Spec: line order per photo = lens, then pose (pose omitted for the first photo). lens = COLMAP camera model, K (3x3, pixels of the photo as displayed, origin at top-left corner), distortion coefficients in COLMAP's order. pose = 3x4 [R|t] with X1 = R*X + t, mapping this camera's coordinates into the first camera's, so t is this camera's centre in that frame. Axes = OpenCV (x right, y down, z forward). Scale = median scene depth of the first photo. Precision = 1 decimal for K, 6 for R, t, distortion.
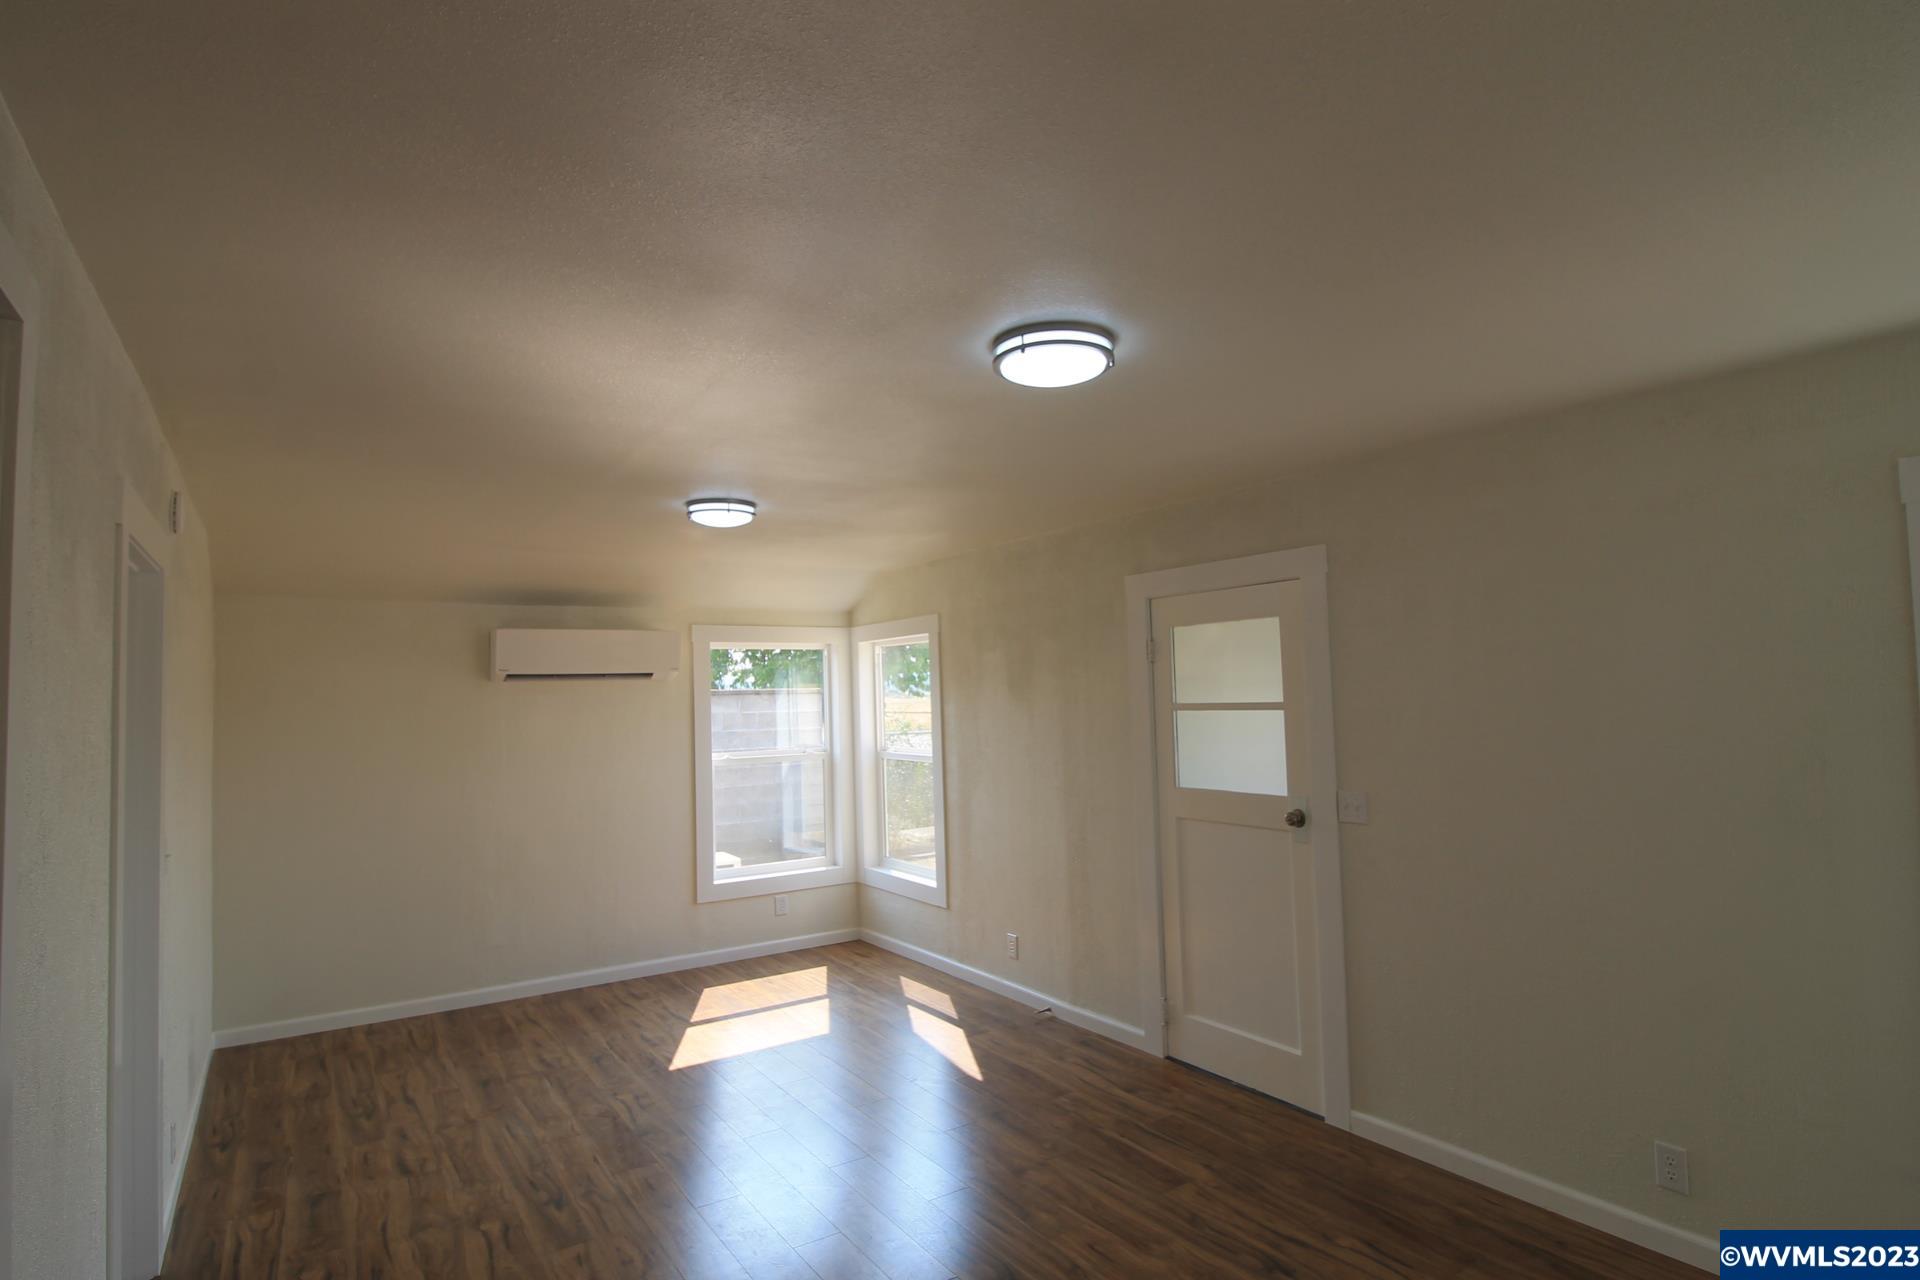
lens RADIAL K [[996.0, 0, 958.3], [0, 996.0, 643.2], [0, 0, 1]] dist [0.003588, -0.014196]
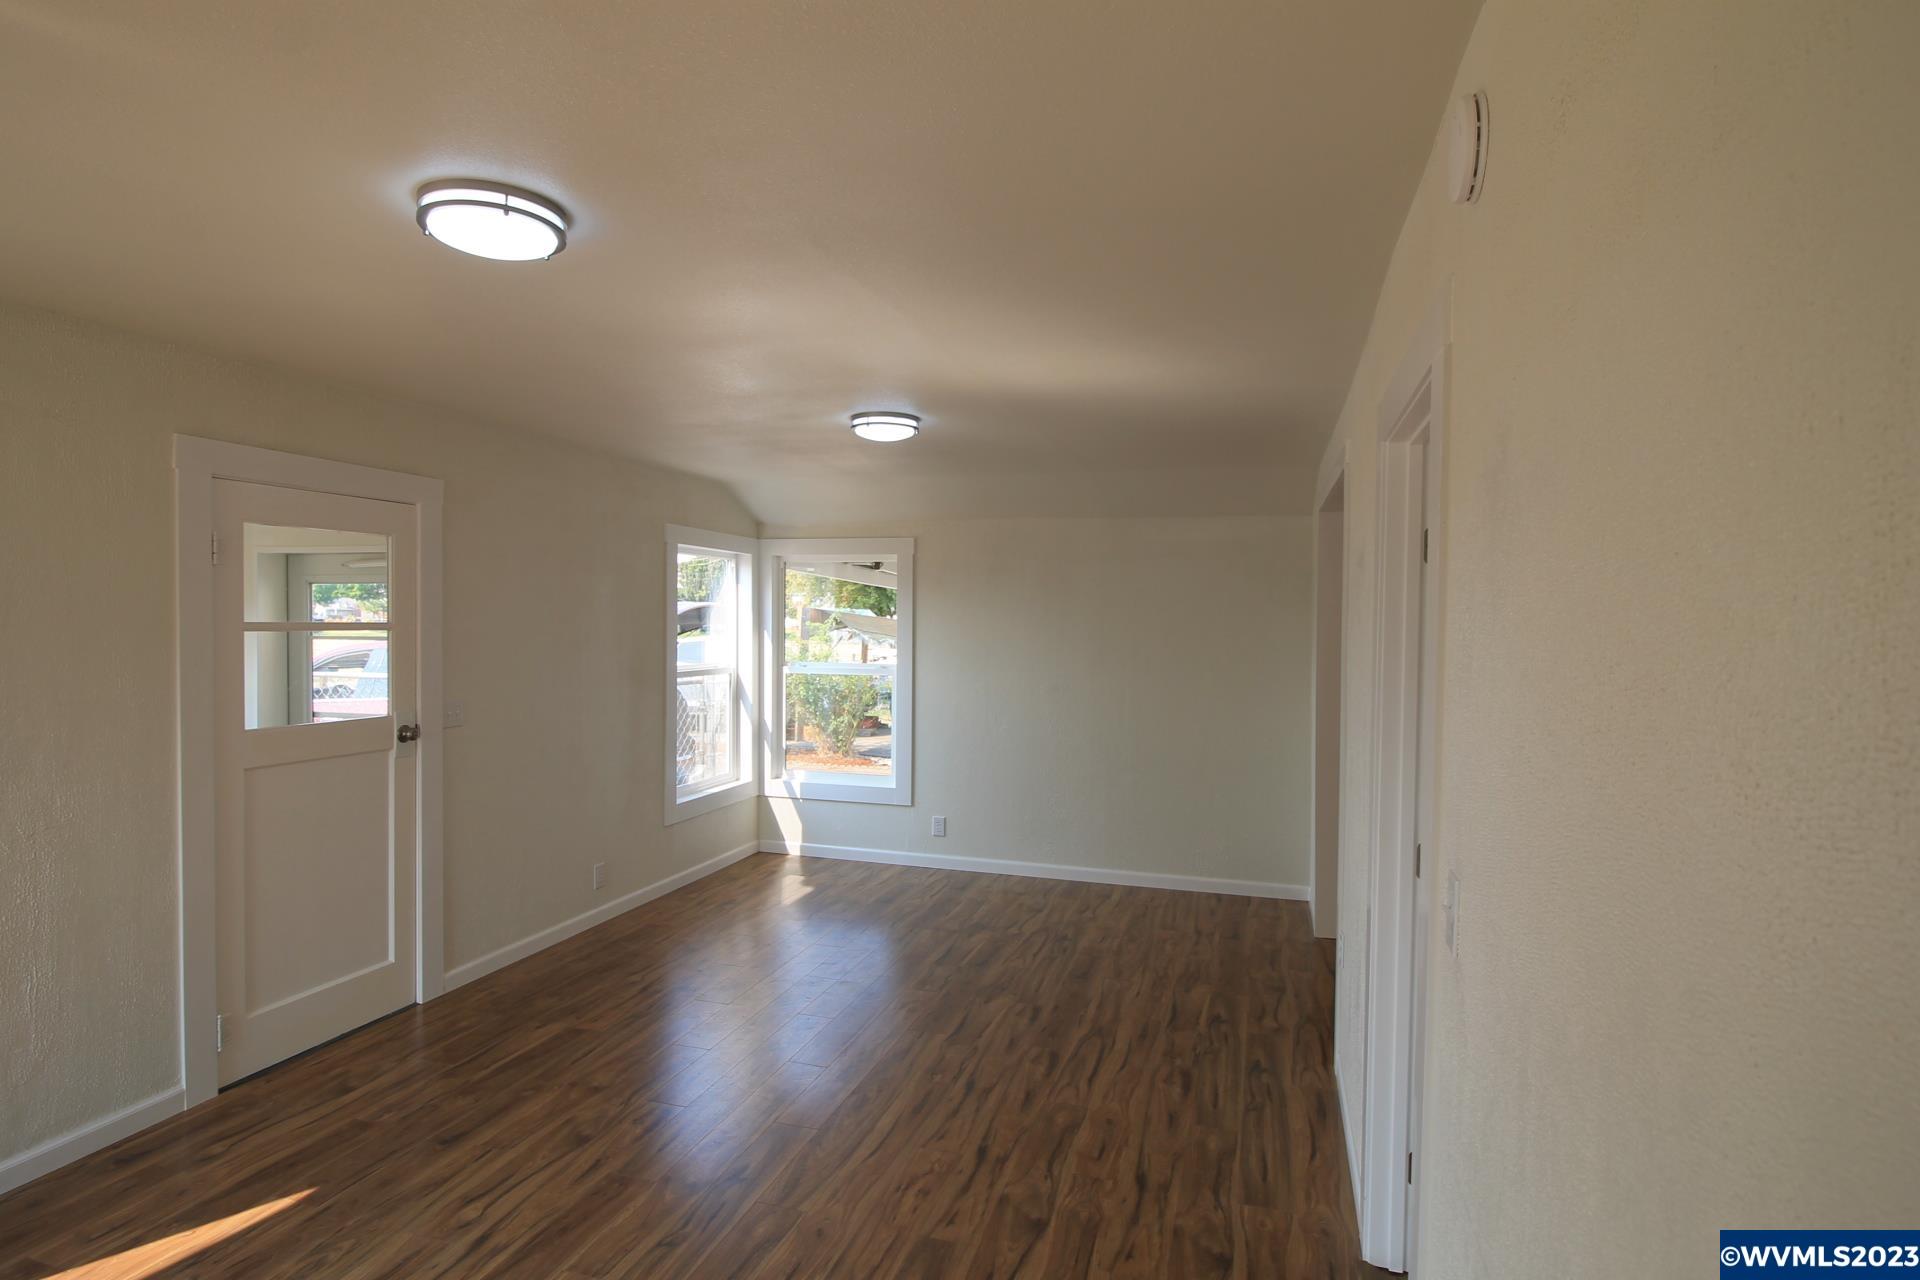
lens RADIAL K [[1000.0, 0, 957.9], [0, 1000.0, 614.0], [0, 0, 1]] dist [0.006910, -0.002092]
pose [[-0.632576, 0.022286, 0.774178, -0.733054], [-0.038502, 0.997445, -0.060172, 0.080142], [-0.773541, -0.067870, -0.630102, 1.065486]]
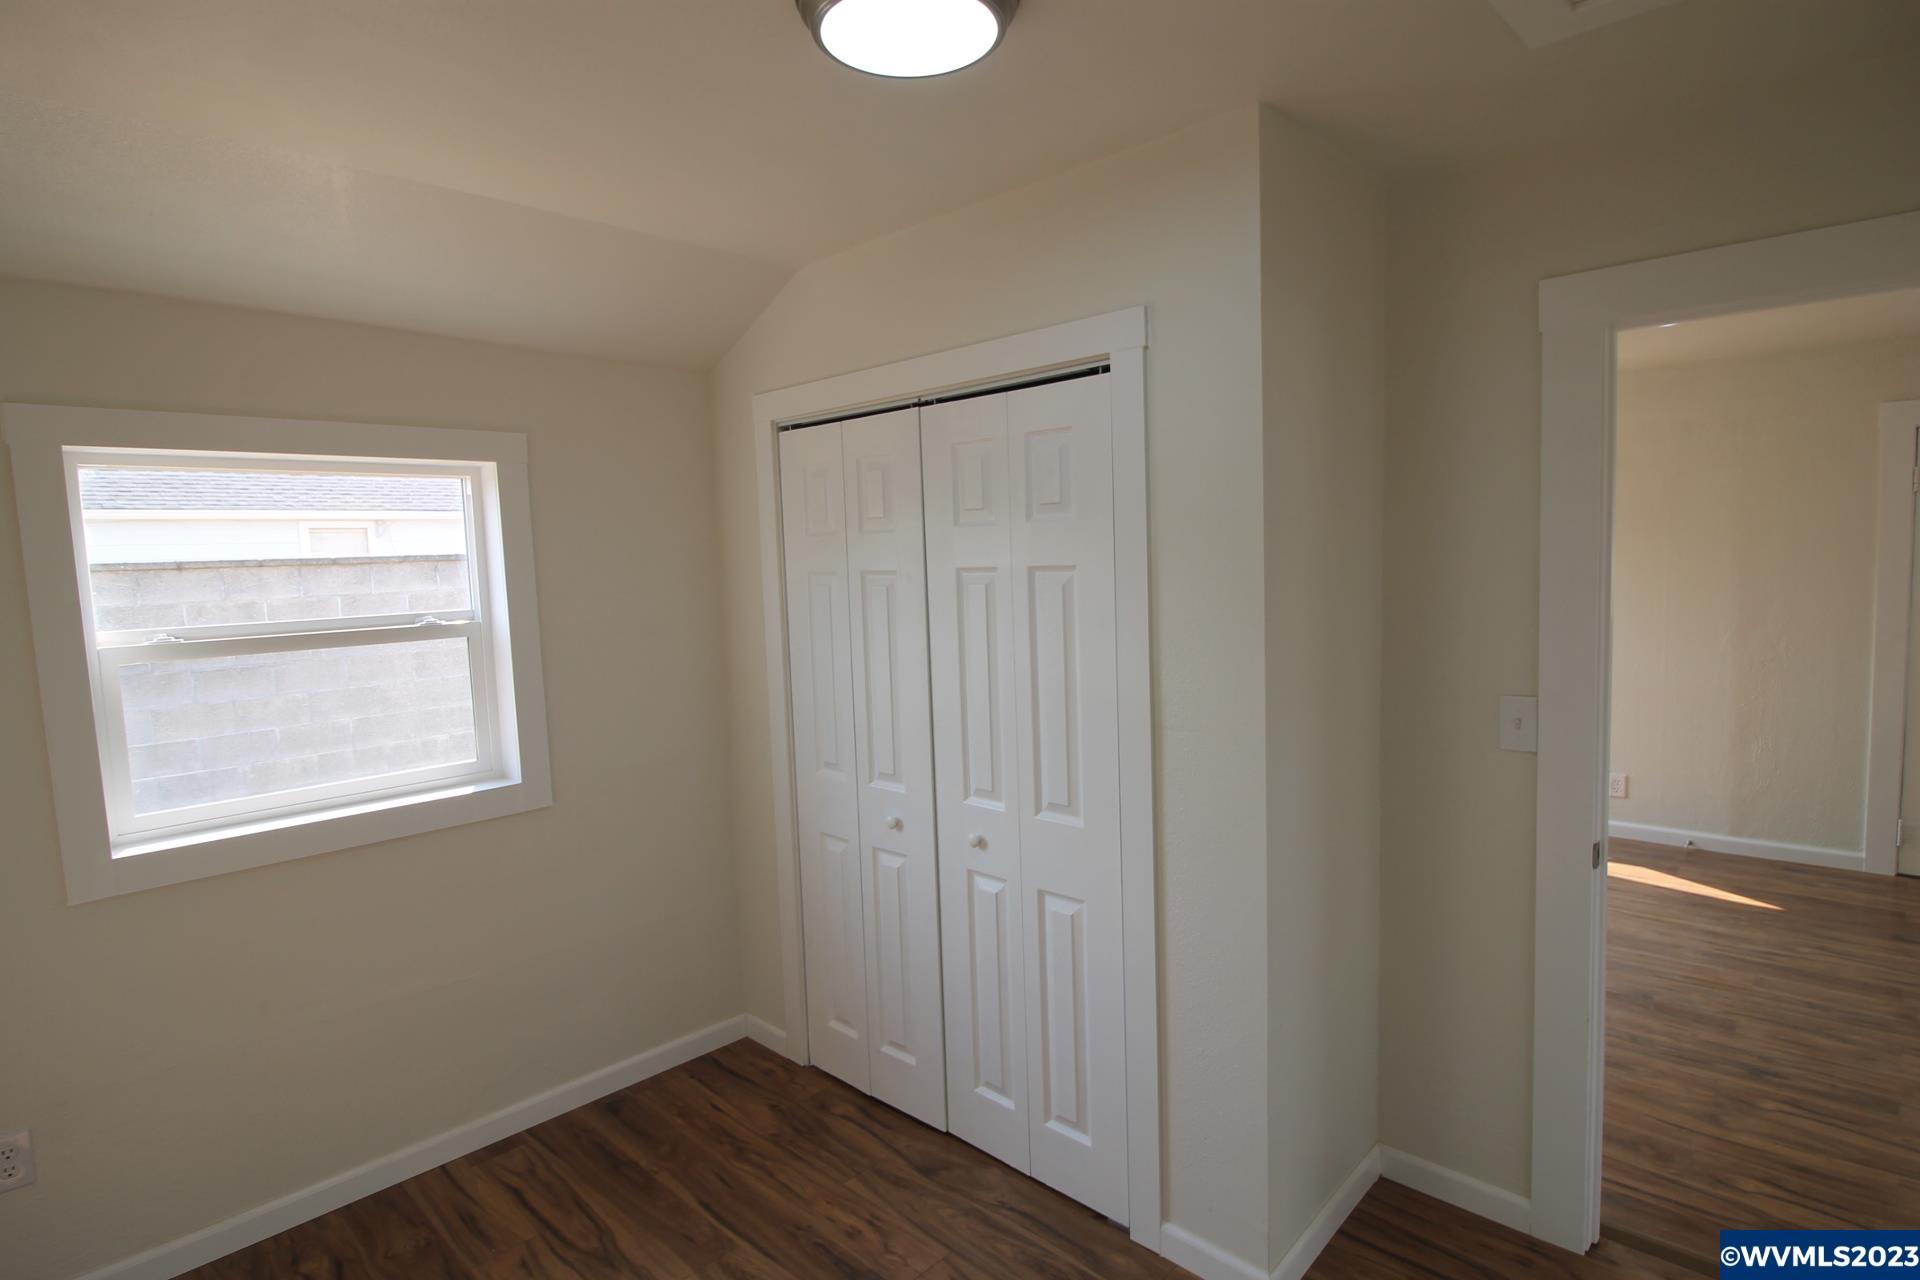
lens RADIAL K [[996.0, 0, 958.3], [0, 996.0, 643.2], [0, 0, 1]] dist [0.003588, -0.014196]
pose [[0.973557, -0.028785, 0.226624, -0.974364], [-0.002385, 0.990695, 0.136080, 0.036353], [-0.228433, -0.133022, 0.964429, 0.257292]]
